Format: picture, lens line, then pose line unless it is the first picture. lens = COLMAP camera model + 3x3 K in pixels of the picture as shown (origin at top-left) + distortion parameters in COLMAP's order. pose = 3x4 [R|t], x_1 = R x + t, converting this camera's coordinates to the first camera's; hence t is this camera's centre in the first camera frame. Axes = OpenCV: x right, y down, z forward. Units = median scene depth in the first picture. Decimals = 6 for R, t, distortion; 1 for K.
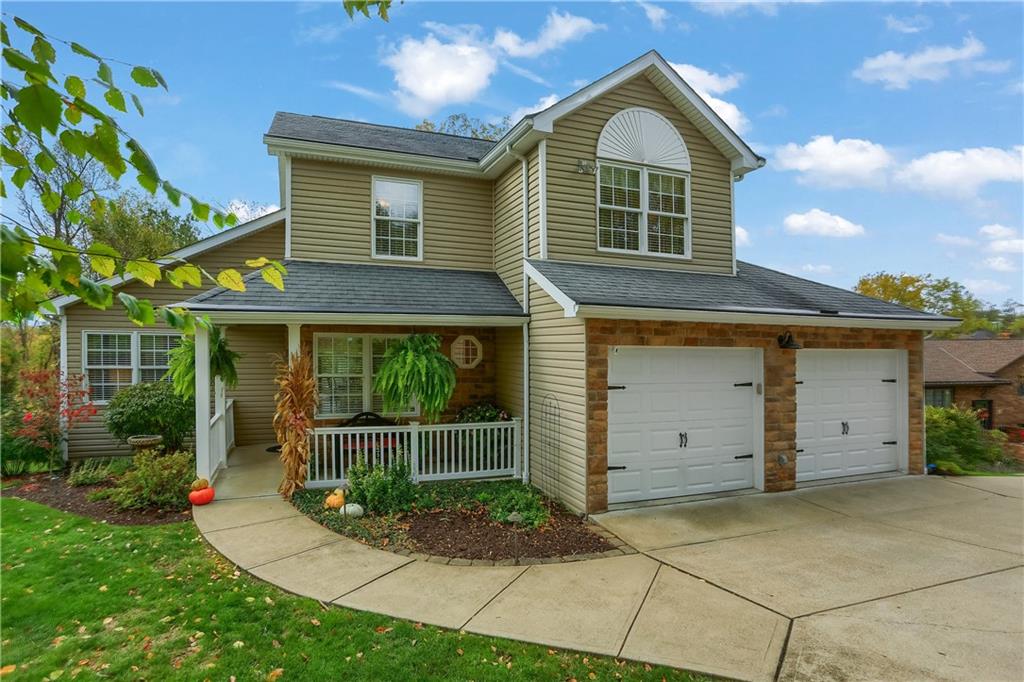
lens RADIAL K [[509.7, 0, 523.2], [0, 509.7, 341.1], [0, 0, 1]] dist [-0.028417, 0.002649]
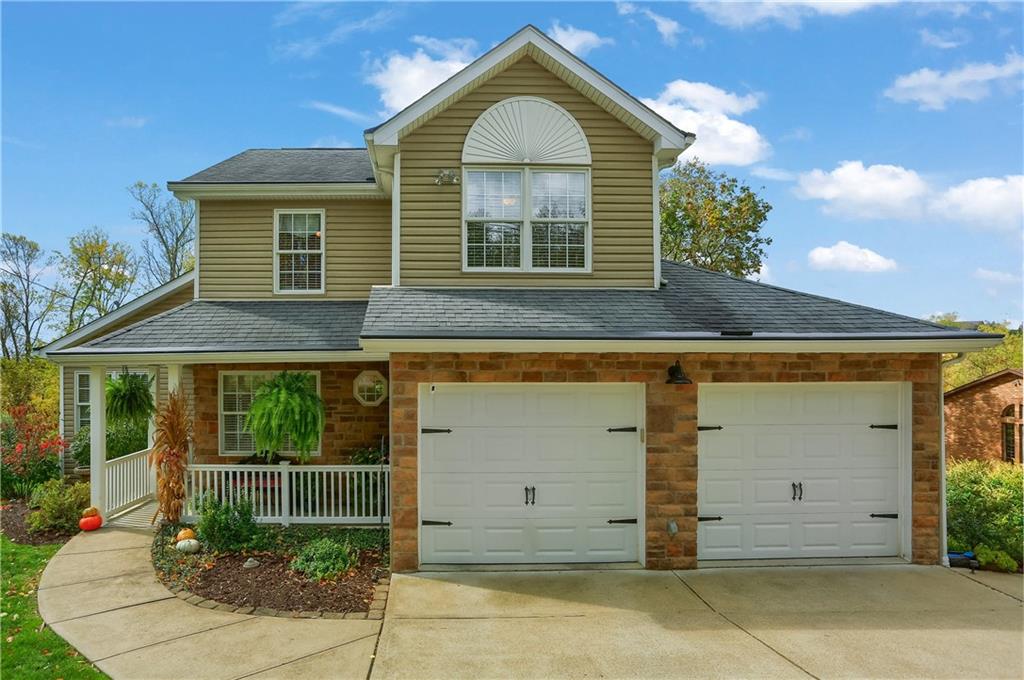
lens RADIAL K [[584.7, 0, 465.0], [0, 584.7, 372.5], [0, 0, 1]] dist [-0.034841, 0.010850]
pose [[0.945819, -0.015238, -0.324335, 0.466111], [0.016776, 0.999857, 0.001944, -0.008066], [0.324259, -0.007280, 0.945940, 0.060231]]
